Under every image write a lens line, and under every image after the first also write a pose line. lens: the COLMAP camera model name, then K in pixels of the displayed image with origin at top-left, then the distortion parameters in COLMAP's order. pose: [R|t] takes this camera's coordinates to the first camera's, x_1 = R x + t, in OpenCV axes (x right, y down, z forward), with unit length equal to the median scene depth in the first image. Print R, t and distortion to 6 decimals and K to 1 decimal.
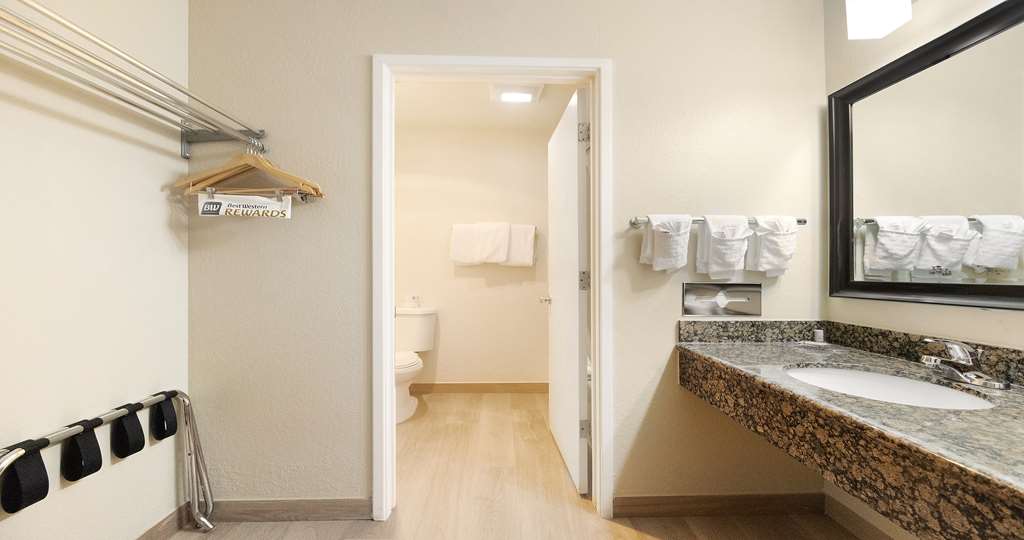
lens RADIAL K [[442.4, 0, 510.6], [0, 442.4, 270.8], [0, 0, 1]] dist [-0.004838, -0.000145]
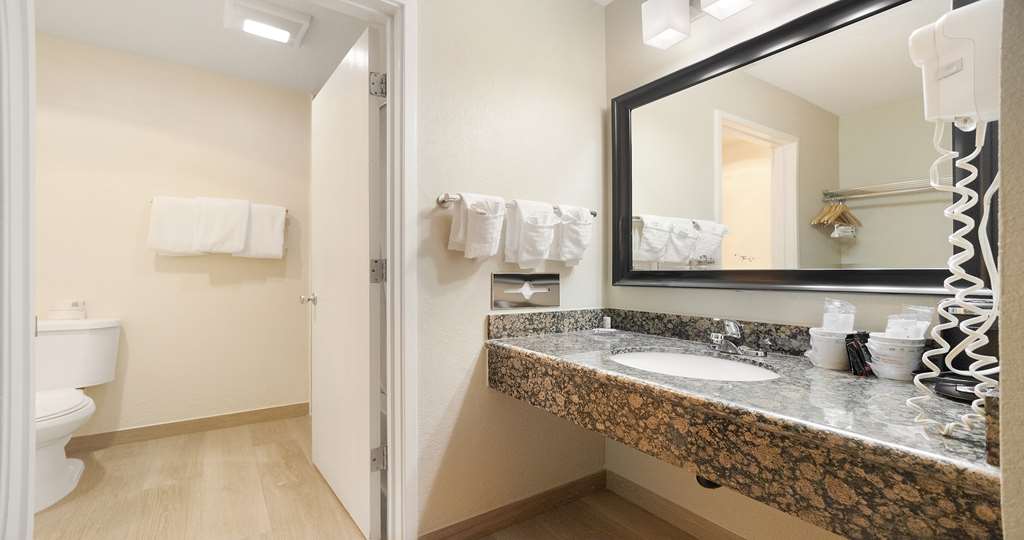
lens RADIAL K [[442.4, 0, 515.6], [0, 442.4, 269.3], [0, 0, 1]] dist [-0.004838, -0.000145]
pose [[0.838031, 0.004485, 0.545605, -0.062406], [-0.001867, 0.999984, -0.005352, 0.024634], [-0.545620, 0.003467, 0.838026, 0.221849]]
